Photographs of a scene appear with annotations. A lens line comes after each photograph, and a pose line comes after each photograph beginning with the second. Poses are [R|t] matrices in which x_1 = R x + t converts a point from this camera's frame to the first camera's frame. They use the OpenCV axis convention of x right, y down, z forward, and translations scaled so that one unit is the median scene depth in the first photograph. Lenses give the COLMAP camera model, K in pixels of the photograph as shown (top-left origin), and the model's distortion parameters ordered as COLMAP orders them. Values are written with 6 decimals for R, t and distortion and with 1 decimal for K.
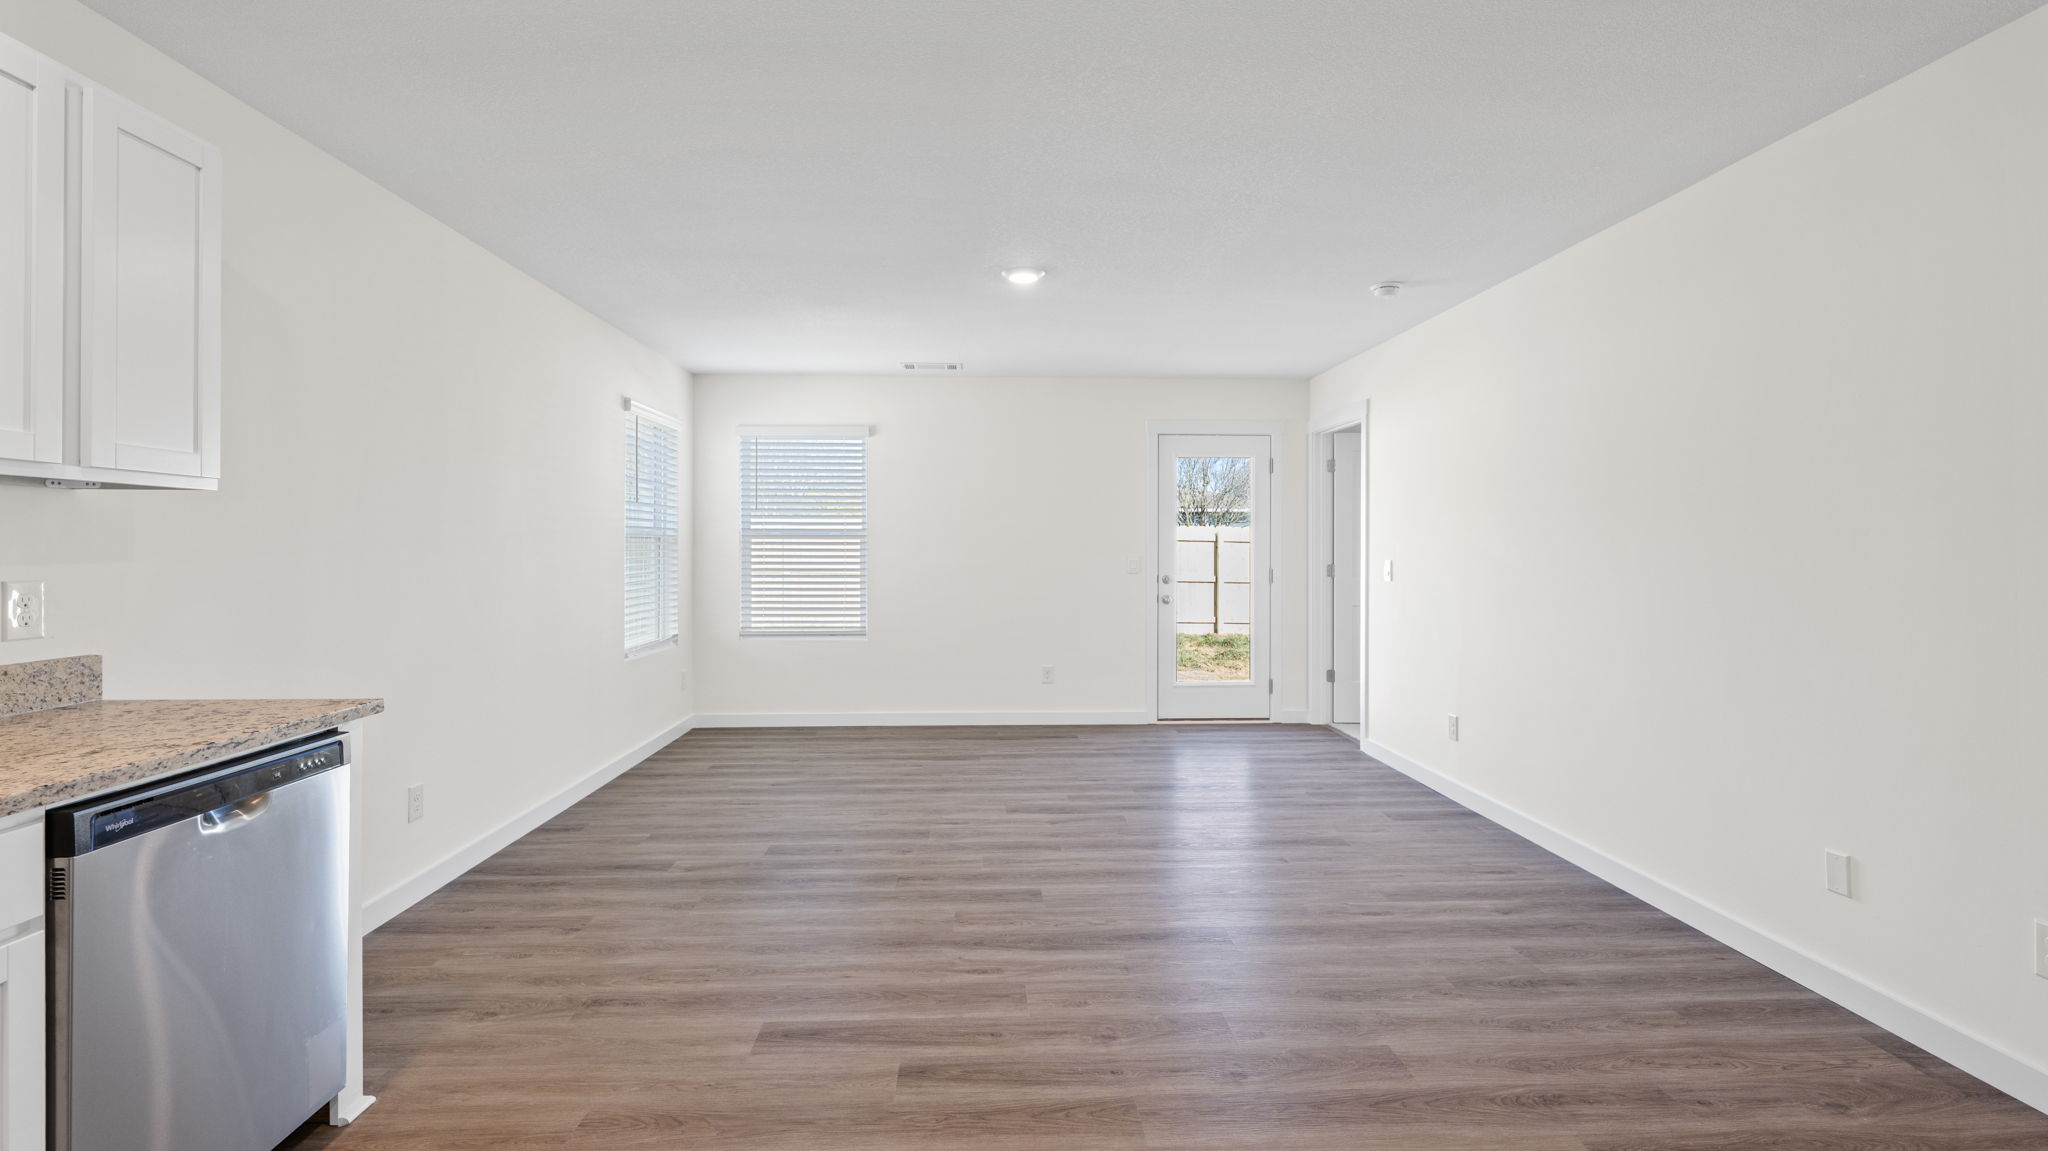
lens RADIAL K [[908.1, 0, 1014.6], [0, 908.1, 553.9], [0, 0, 1]] dist [0.005056, 0.000581]
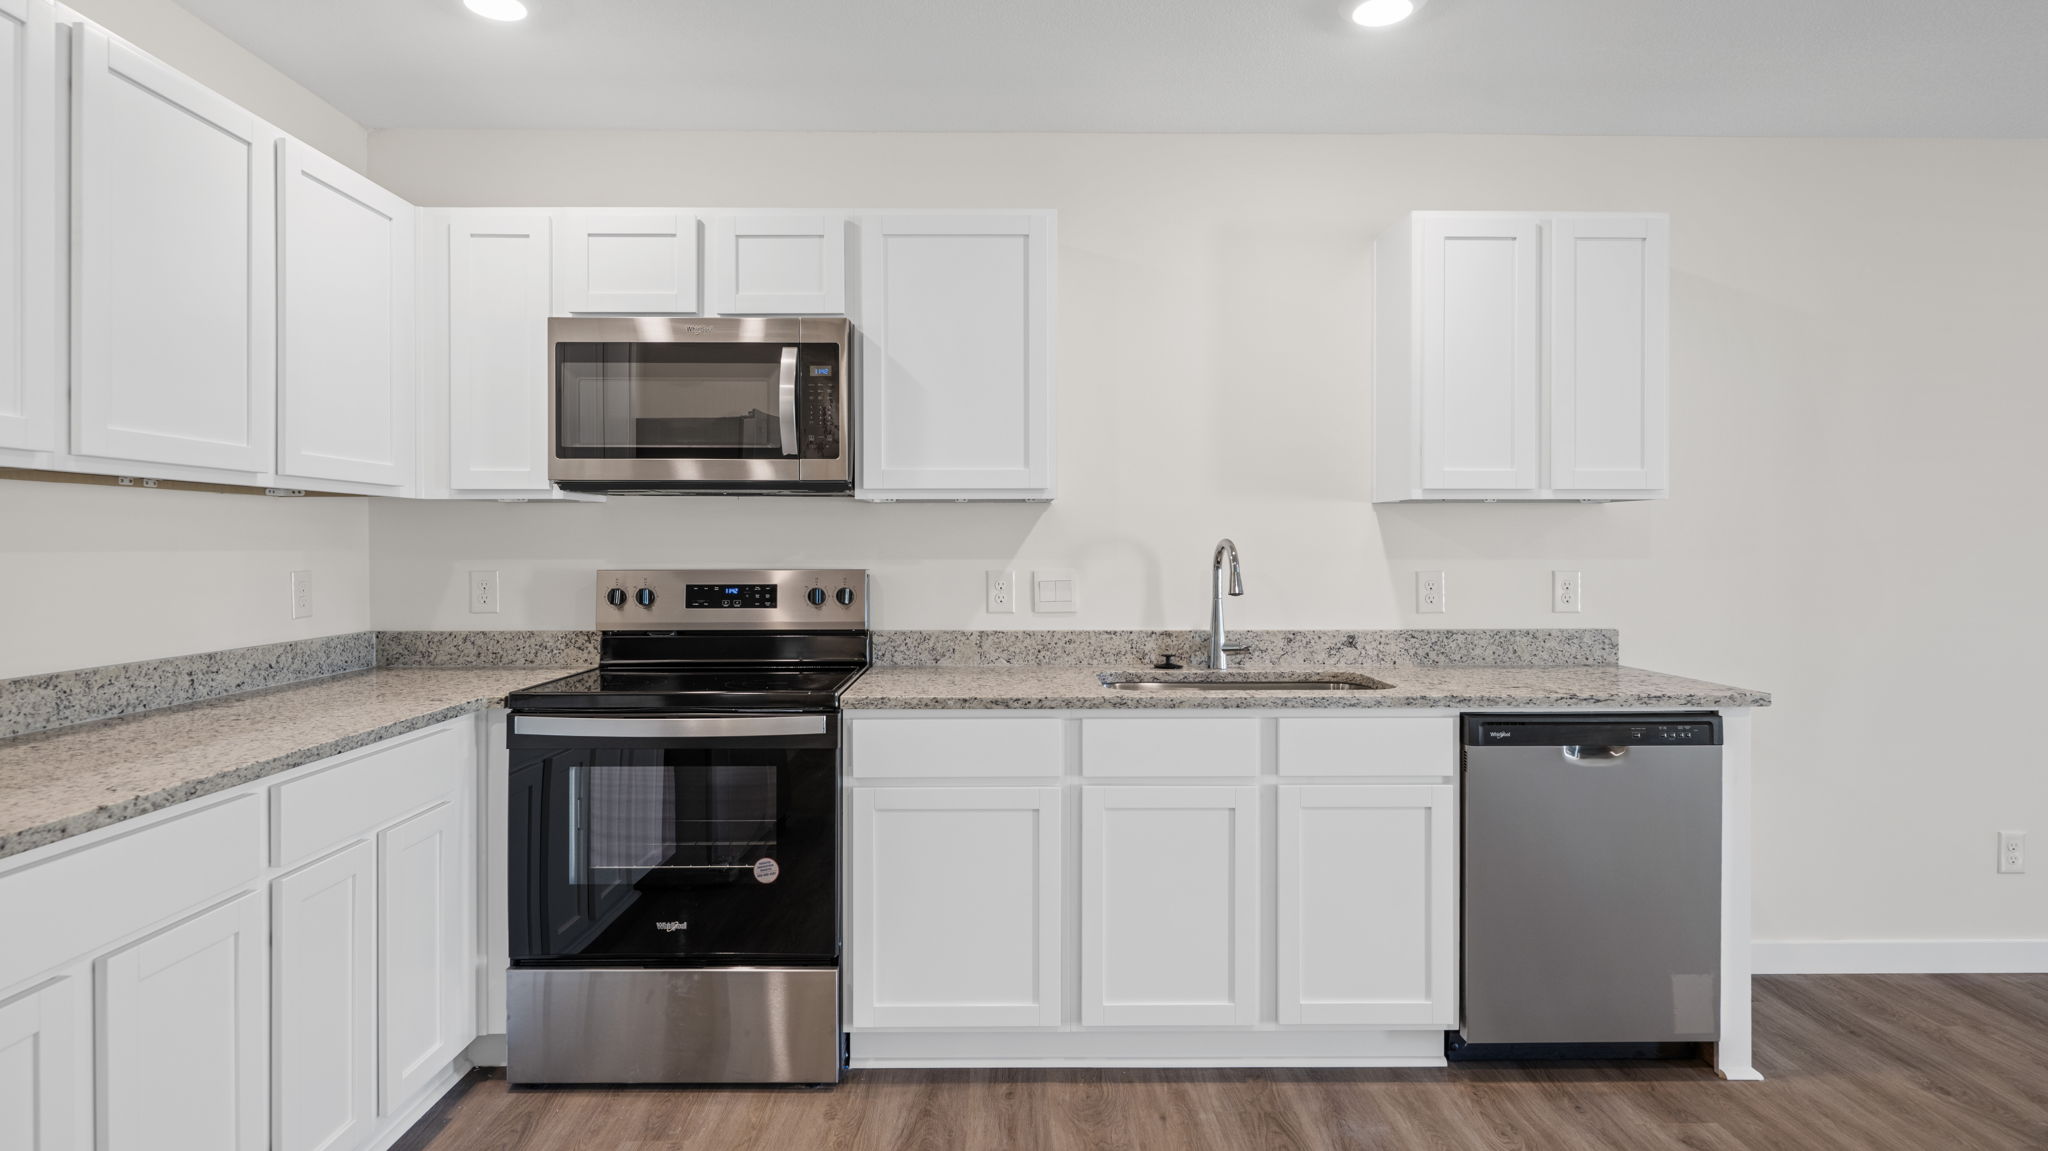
lens RADIAL K [[1068.0, 0, 1009.9], [0, 1068.0, 545.7], [0, 0, 1]] dist [-0.001736, 0.001550]
pose [[-0.039461, -0.003672, -0.999214, 0.419861], [-0.004022, 0.999986, -0.003516, -0.000148], [0.999213, 0.003880, -0.039475, 0.145662]]
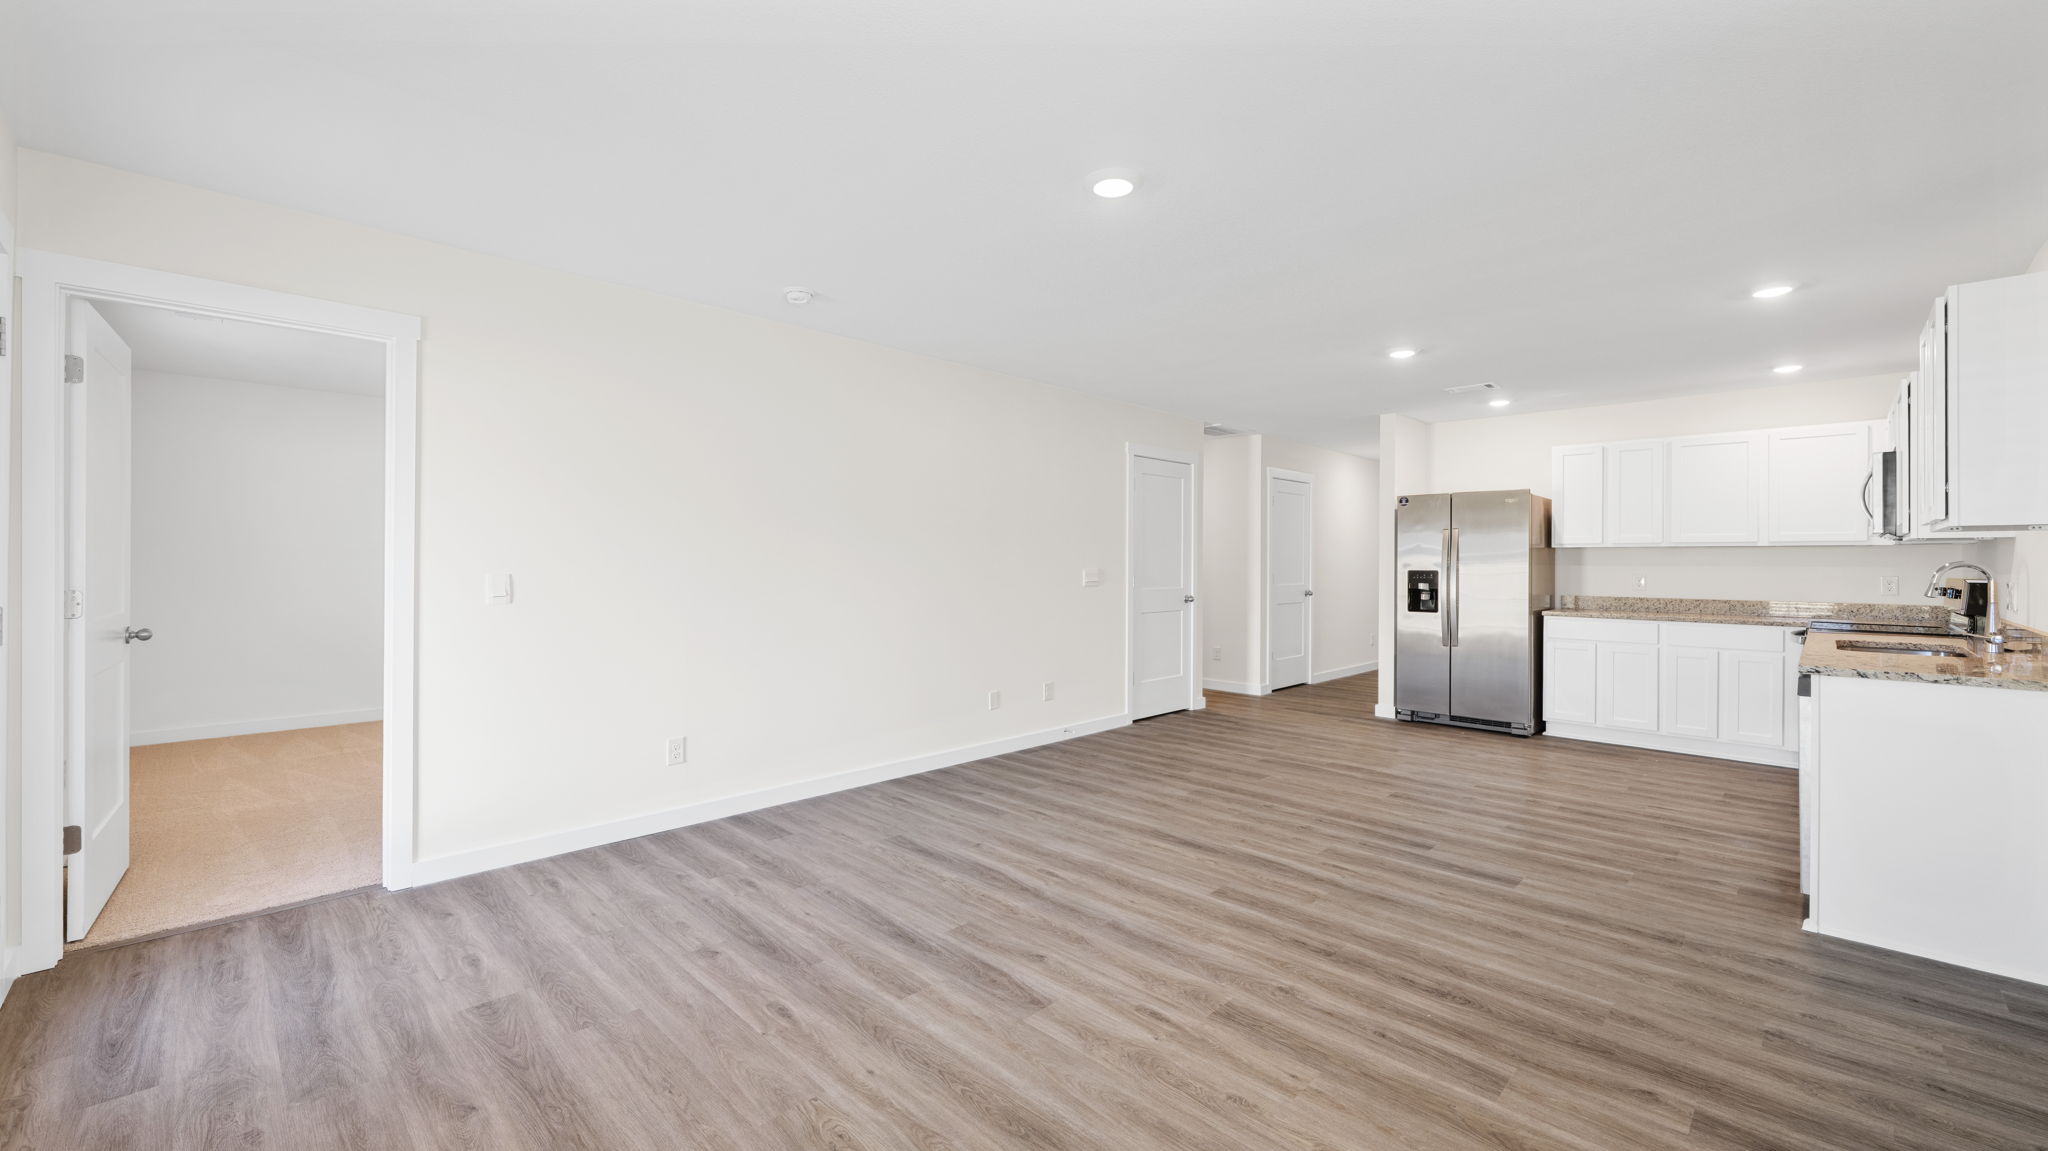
lens RADIAL K [[805.4, 0, 1018.7], [0, 805.4, 564.2], [0, 0, 1]] dist [0.000690, 0.000097]
pose [[-0.677866, -0.007200, 0.735150, -0.611497], [-0.001790, 0.999965, 0.008144, -0.014952], [-0.735183, 0.004204, -0.677856, 2.198094]]
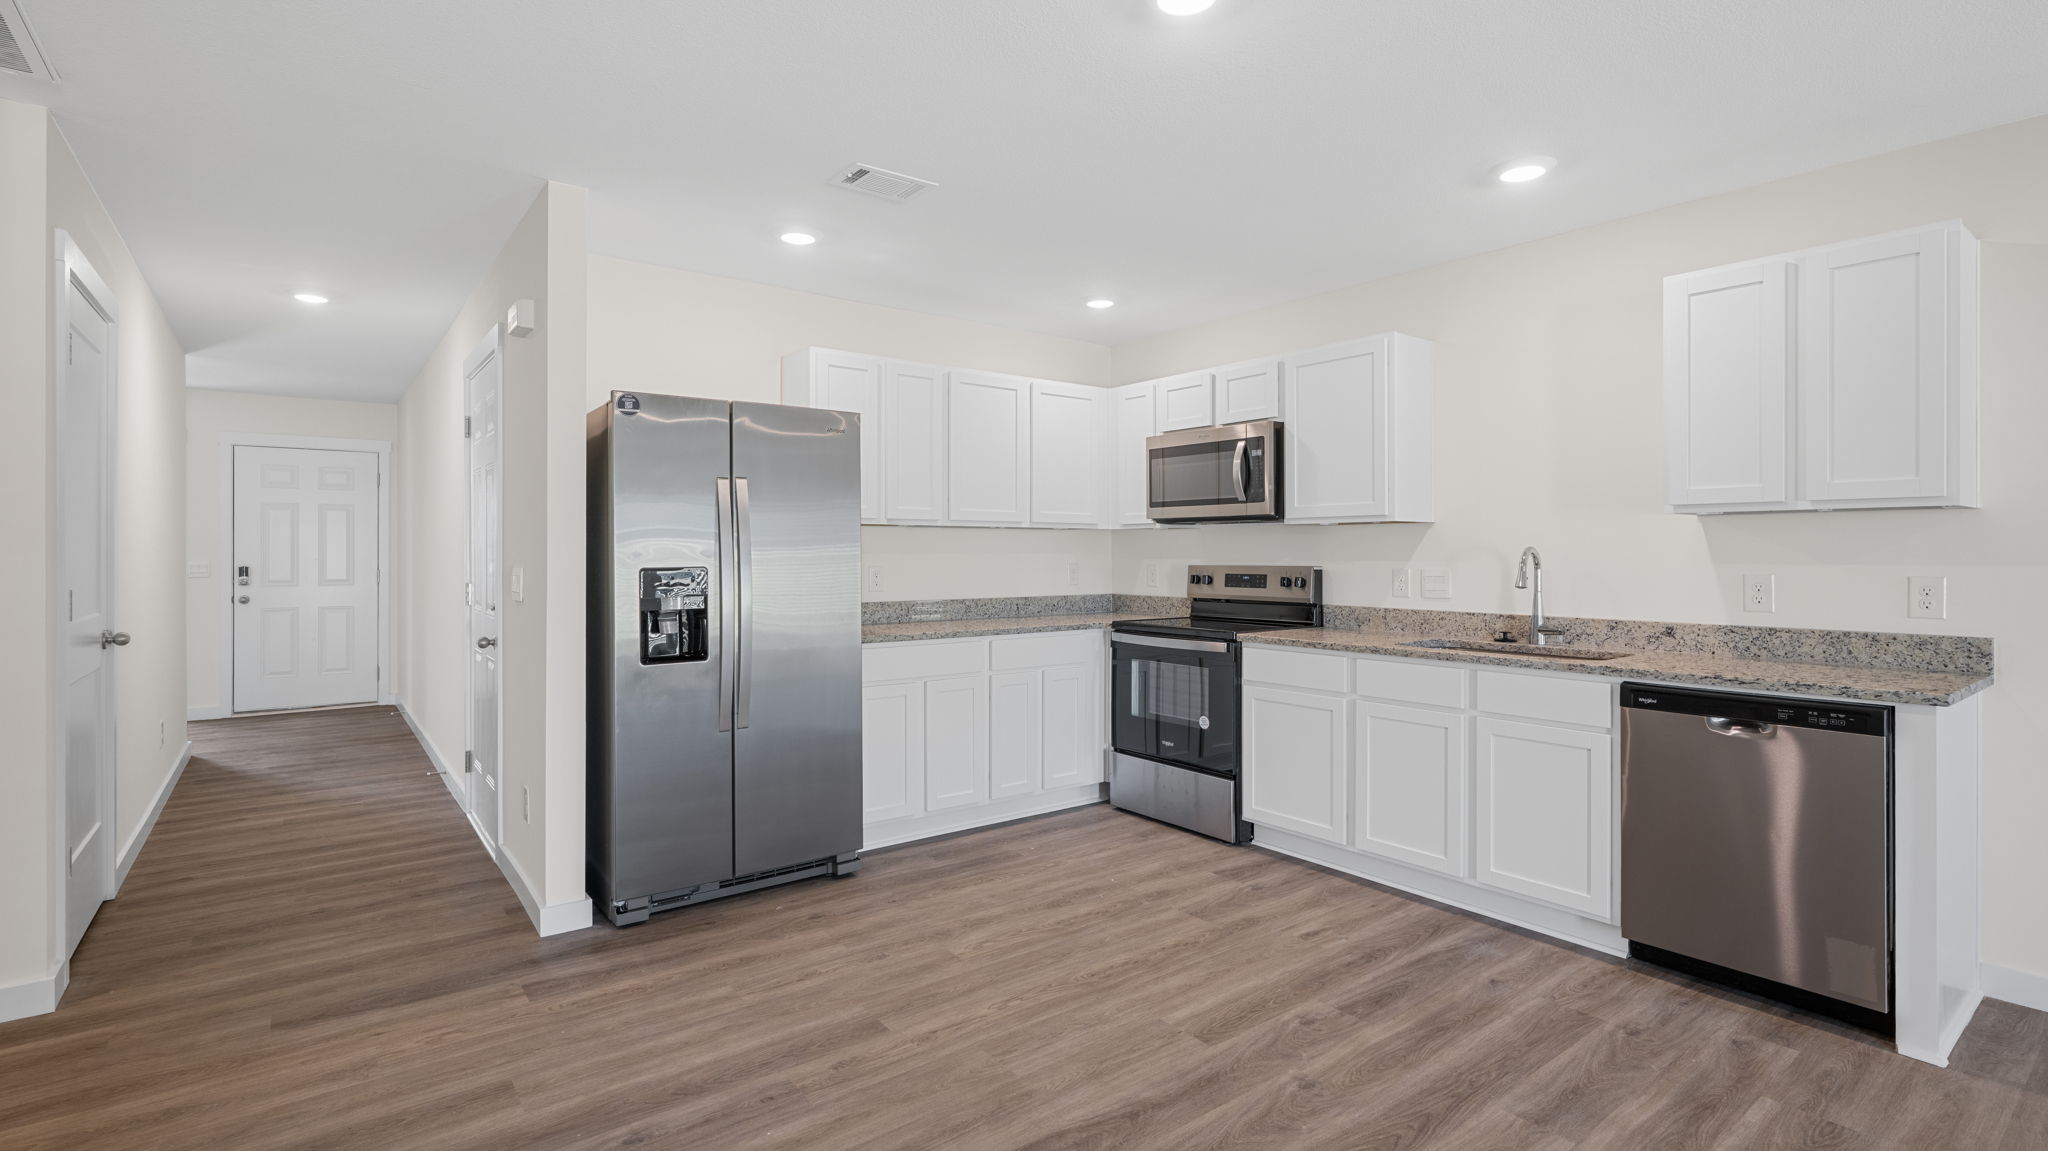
lens RADIAL K [[938.3, 0, 1017.7], [0, 938.3, 553.4], [0, 0, 1]] dist [0.001342, 0.000661]
pose [[-0.822102, -0.003281, -0.569331, 0.633186], [-0.005534, 0.999982, 0.002228, -0.001675], [0.569313, 0.004983, -0.822106, 0.982235]]
